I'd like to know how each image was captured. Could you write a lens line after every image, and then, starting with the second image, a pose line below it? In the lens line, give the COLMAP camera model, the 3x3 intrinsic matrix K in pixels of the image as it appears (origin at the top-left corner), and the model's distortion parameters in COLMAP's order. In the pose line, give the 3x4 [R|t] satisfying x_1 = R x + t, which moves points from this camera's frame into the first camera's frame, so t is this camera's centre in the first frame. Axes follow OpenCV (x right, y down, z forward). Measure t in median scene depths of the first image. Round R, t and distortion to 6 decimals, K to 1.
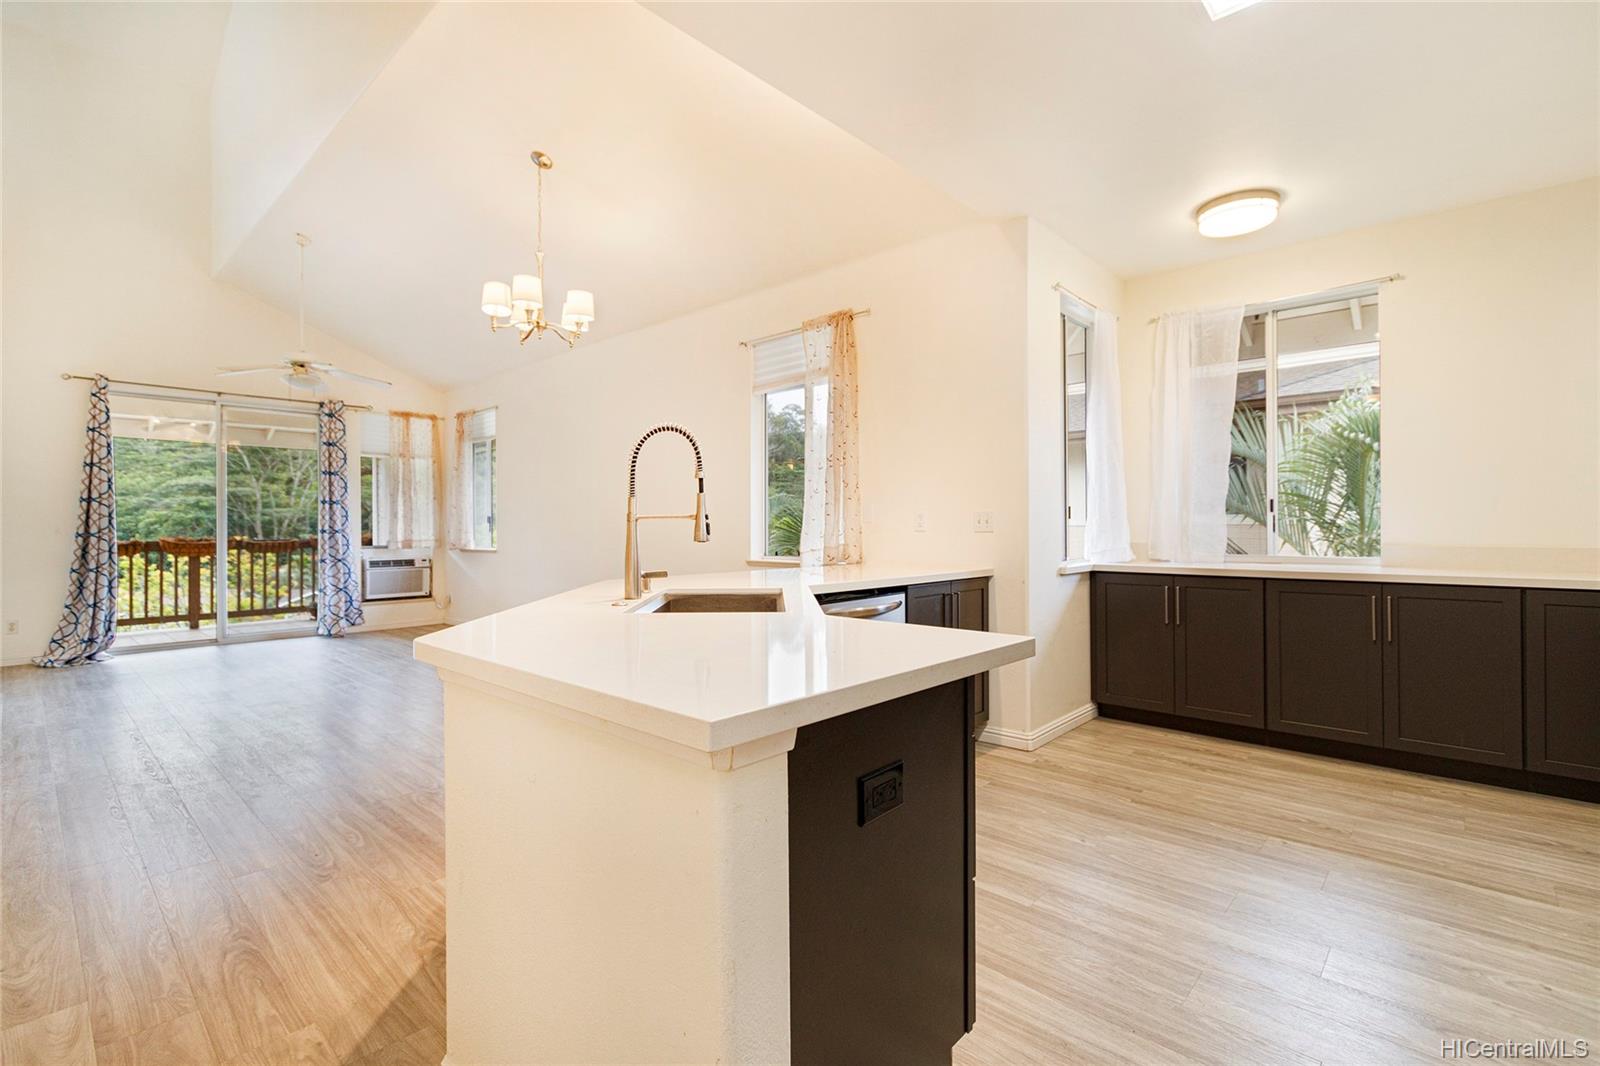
lens RADIAL K [[725.0, 0, 787.3], [0, 725.0, 518.9], [0, 0, 1]] dist [0.008684, -0.004384]
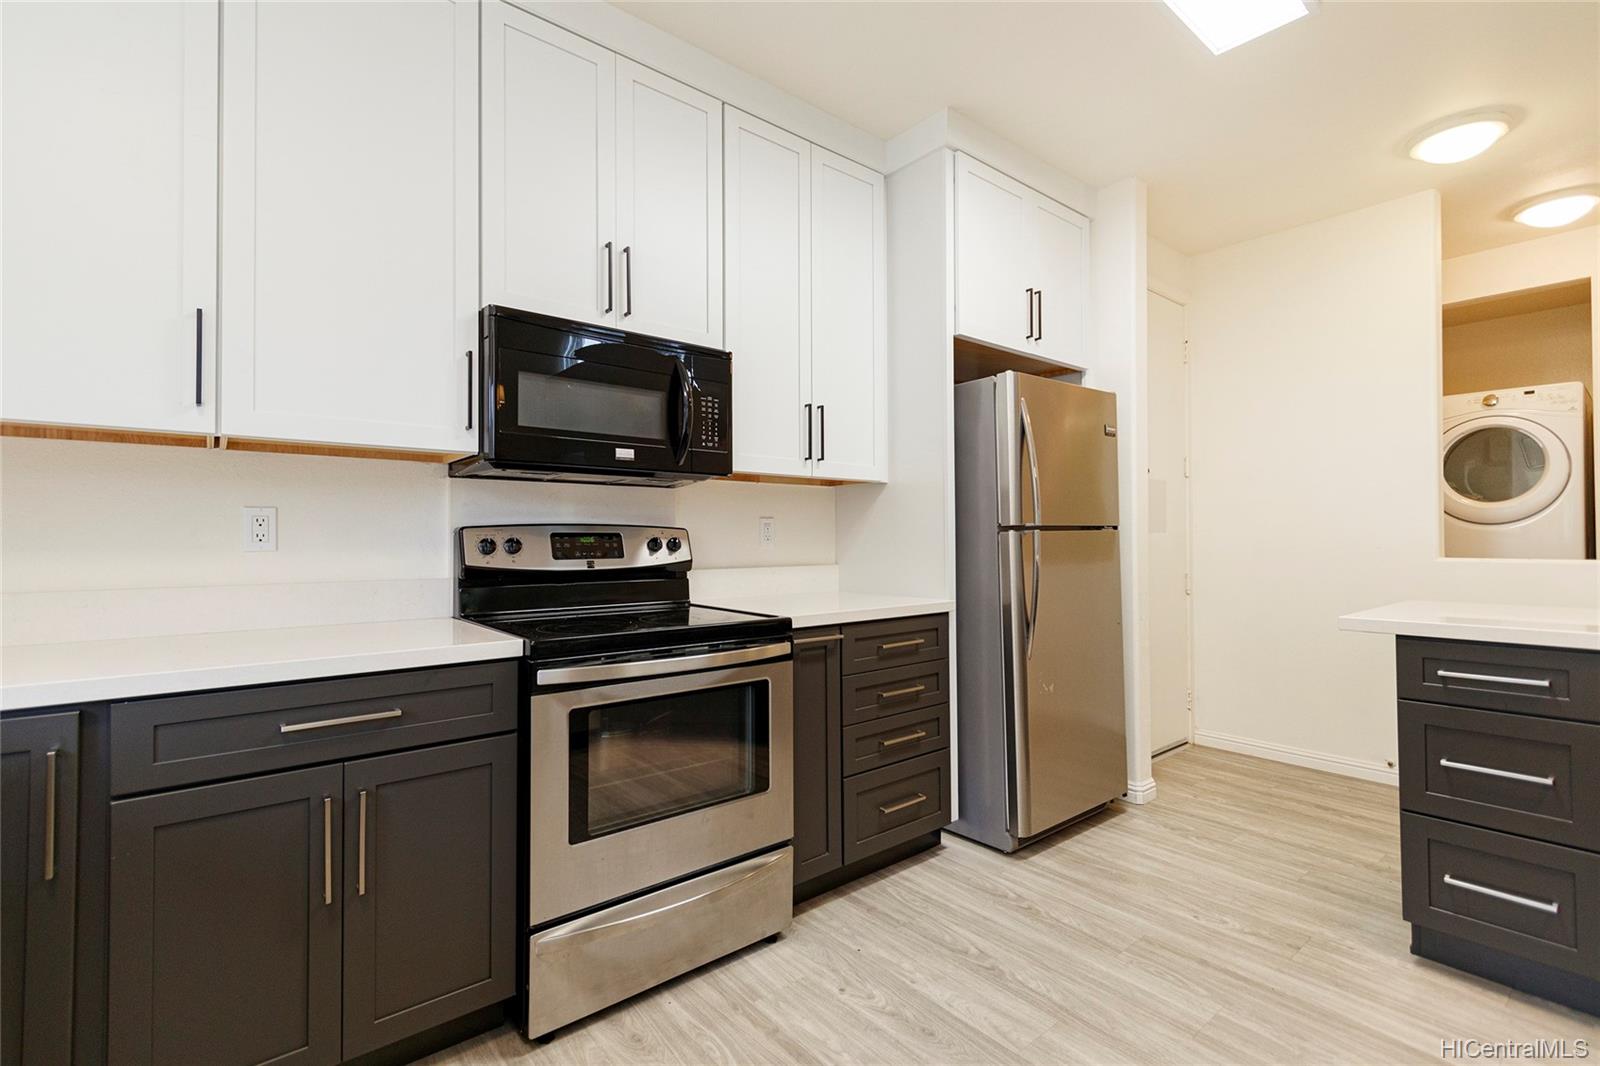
lens RADIAL K [[725.0, 0, 792.1], [0, 725.0, 543.2], [0, 0, 1]] dist [0.008684, -0.004384]
pose [[-0.991939, 0.002880, 0.126680, 0.225277], [0.002181, 0.999982, -0.005653, 0.004320], [-0.126694, -0.005331, -0.991928, 0.466369]]
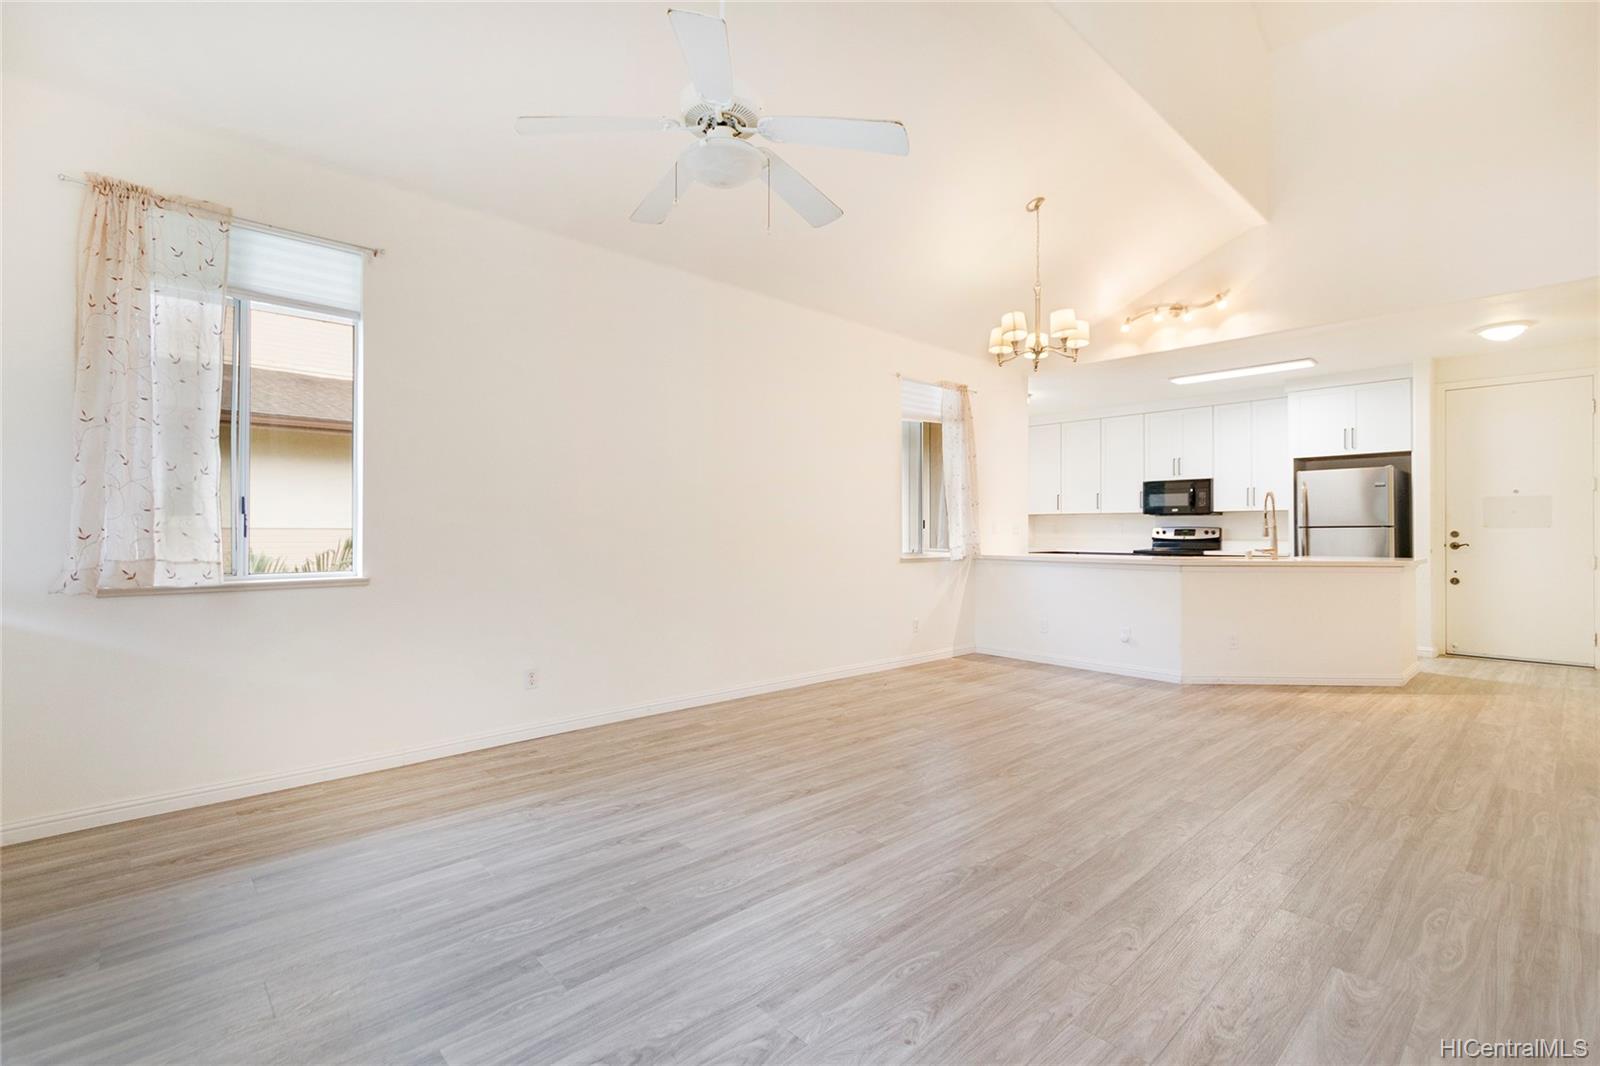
lens RADIAL K [[725.0, 0, 804.7], [0, 725.0, 524.4], [0, 0, 1]] dist [0.008684, -0.004384]
pose [[0.052244, 0.010964, 0.998574, -0.839167], [-0.015260, 0.999832, -0.010179, 0.011558], [-0.998518, -0.014707, 0.052402, 0.720395]]
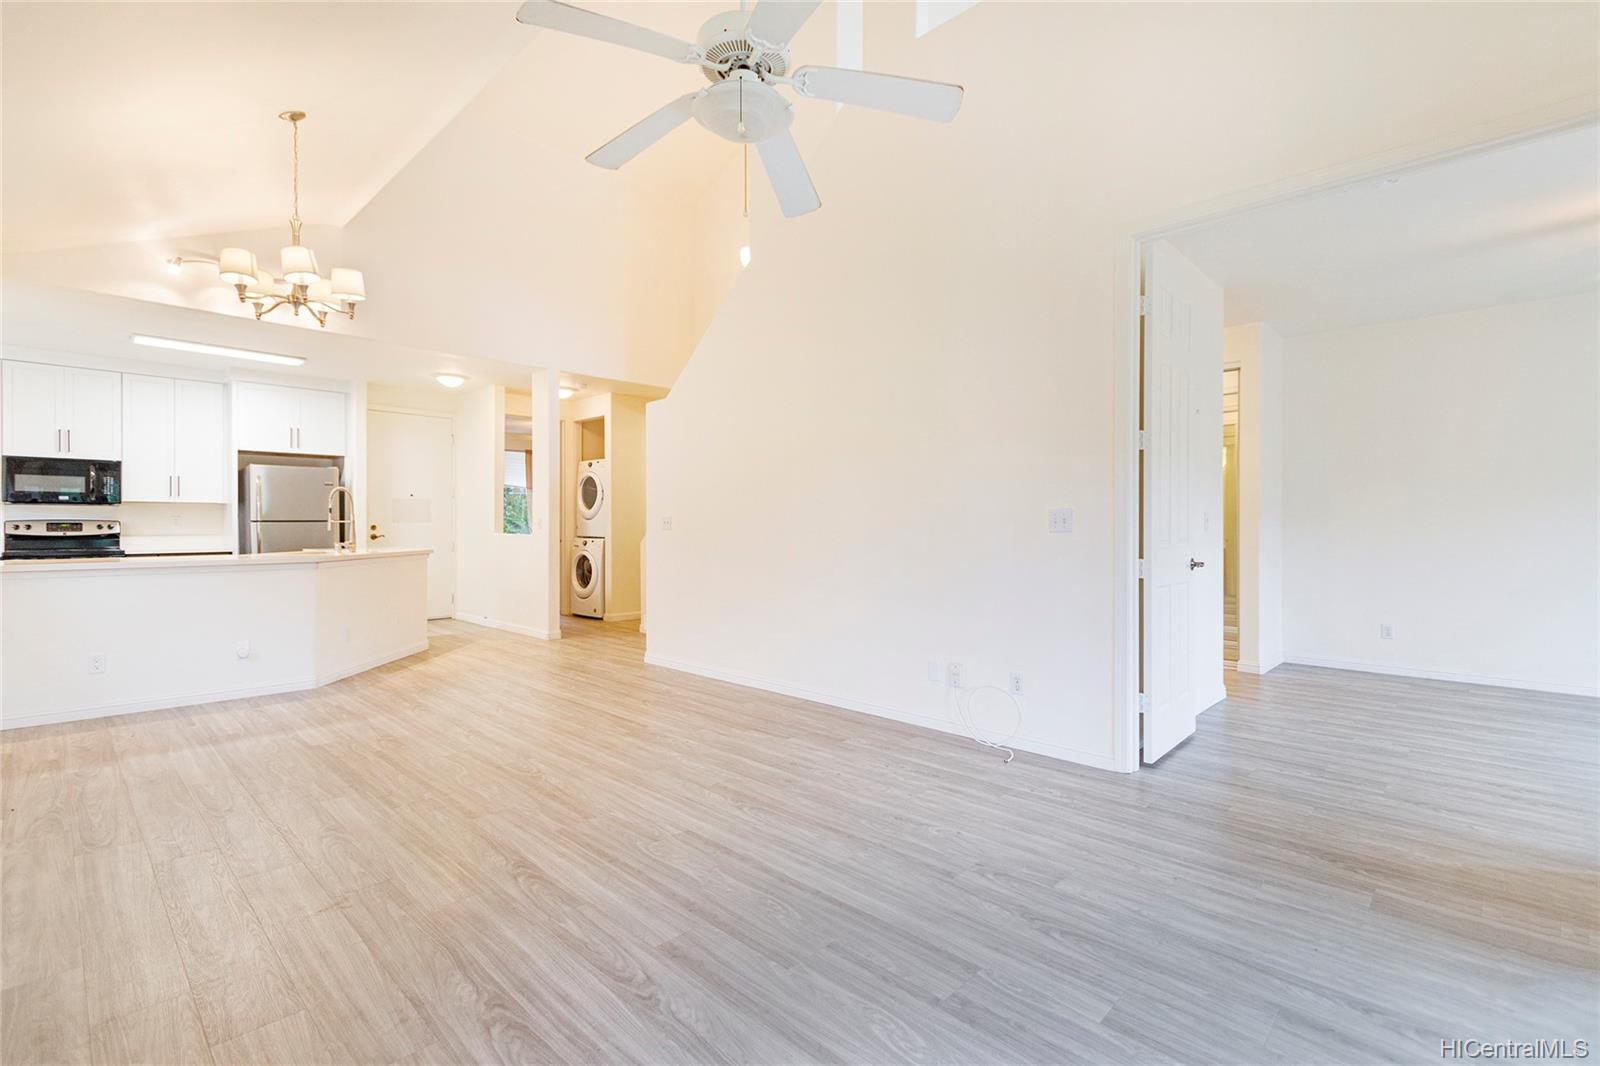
lens RADIAL K [[725.0, 0, 782.9], [0, 725.0, 512.3], [0, 0, 1]] dist [0.008684, -0.004384]
pose [[-0.999960, 0.002474, 0.008567, -0.539342], [0.002209, 0.999524, -0.030770, 0.014819], [-0.008639, -0.030750, -0.999490, 1.060643]]
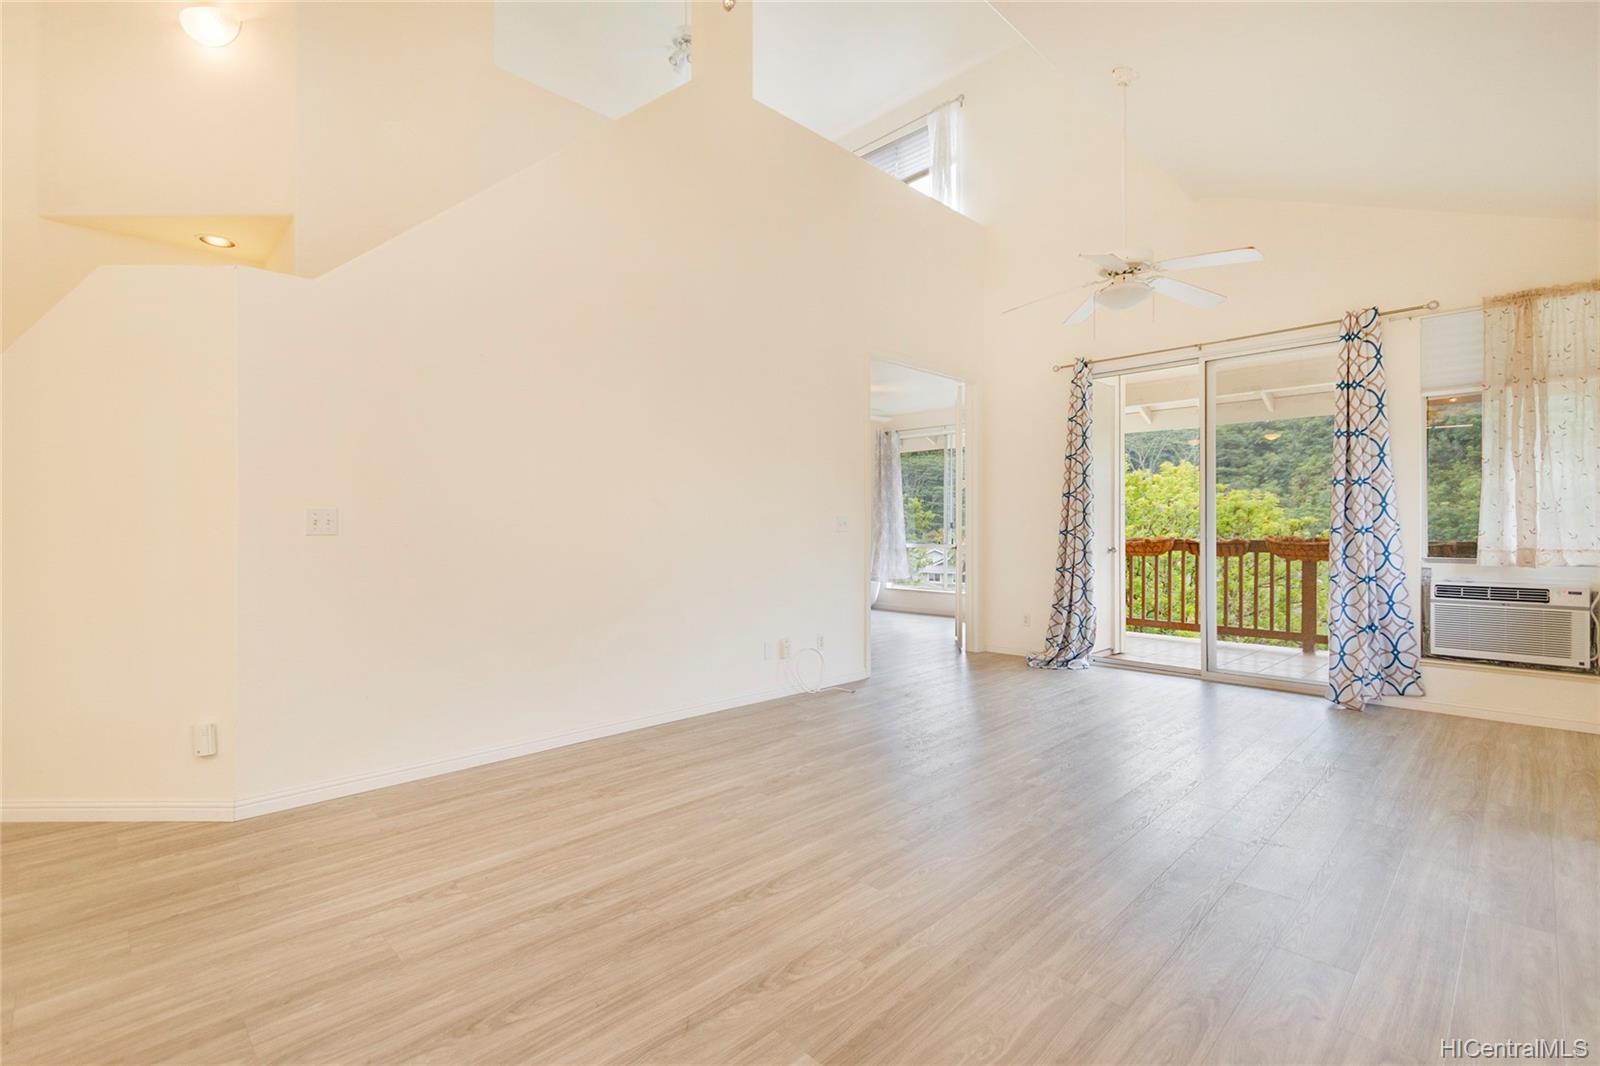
lens RADIAL K [[725.0, 0, 796.6], [0, 725.0, 532.9], [0, 0, 1]] dist [0.008684, -0.004384]
pose [[-0.031406, 0.011720, -0.999438, -0.011508], [0.012863, 0.999853, 0.011321, 0.006317], [0.999424, -0.012500, -0.031552, 0.560252]]
